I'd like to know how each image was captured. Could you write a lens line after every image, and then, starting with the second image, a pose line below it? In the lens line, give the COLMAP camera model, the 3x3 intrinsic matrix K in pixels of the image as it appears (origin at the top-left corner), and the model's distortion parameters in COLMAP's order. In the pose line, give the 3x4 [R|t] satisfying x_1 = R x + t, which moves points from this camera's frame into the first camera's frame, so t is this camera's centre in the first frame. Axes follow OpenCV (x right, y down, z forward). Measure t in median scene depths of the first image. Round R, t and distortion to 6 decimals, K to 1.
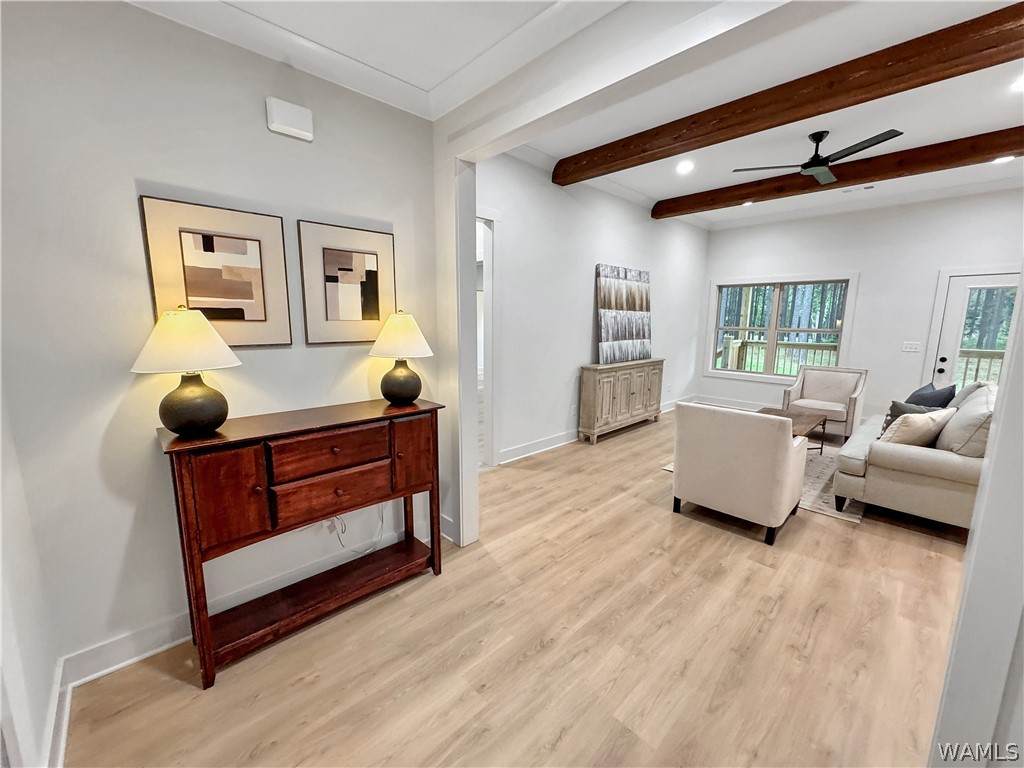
lens RADIAL K [[411.8, 0, 512.0], [0, 411.8, 384.0], [0, 0, 1]] dist [-0.000676, 0.000020]
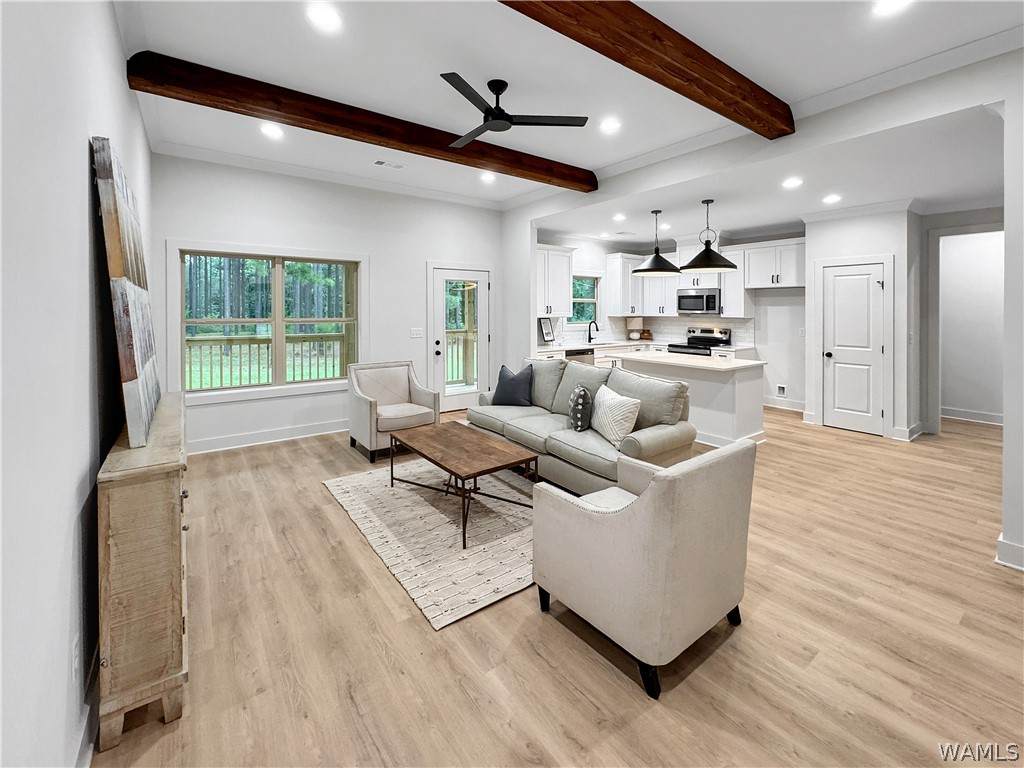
lens RADIAL K [[439.4, 0, 511.9], [0, 439.4, 311.3], [0, 0, 1]] dist [0.001011, 0.000331]
pose [[0.119908, -0.014610, 0.992678, -0.088943], [0.154725, 0.987949, -0.004149, -0.107814], [-0.980654, 0.154090, 0.120723, 0.662997]]
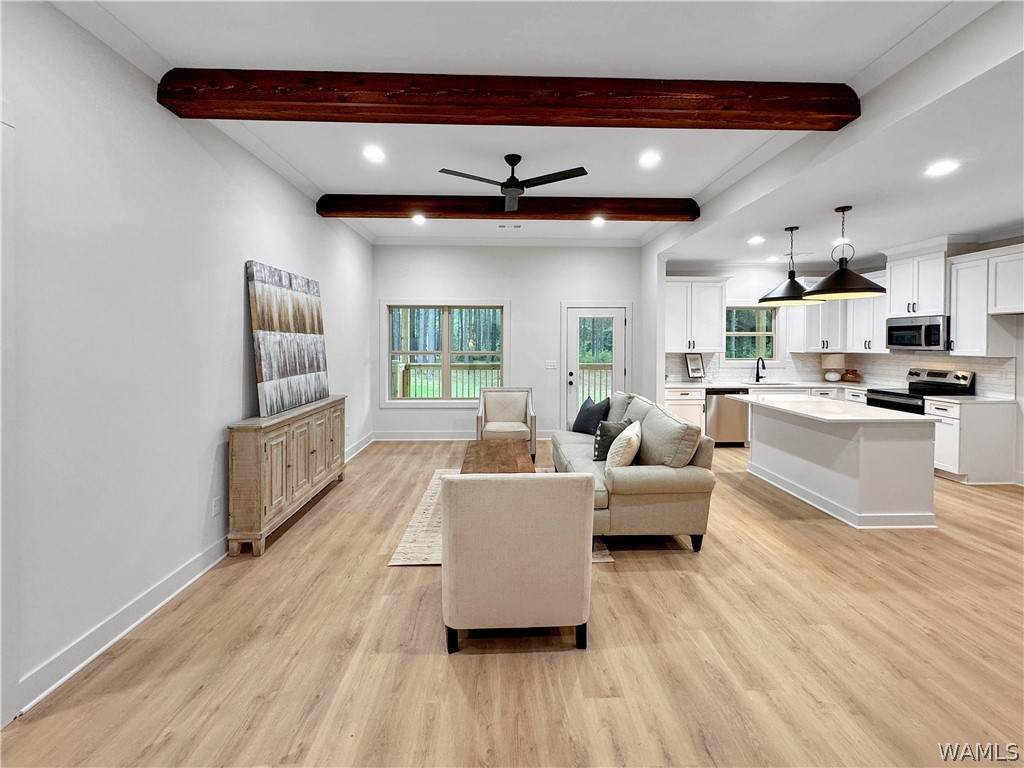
lens RADIAL K [[425.3, 0, 514.2], [0, 425.3, 345.1], [0, 0, 1]] dist [-0.000716, 0.000119]
pose [[0.666958, -0.014974, 0.744945, -0.009062], [0.122827, 0.988329, -0.090103, -0.051557], [-0.734902, 0.151594, 0.661014, 0.276733]]
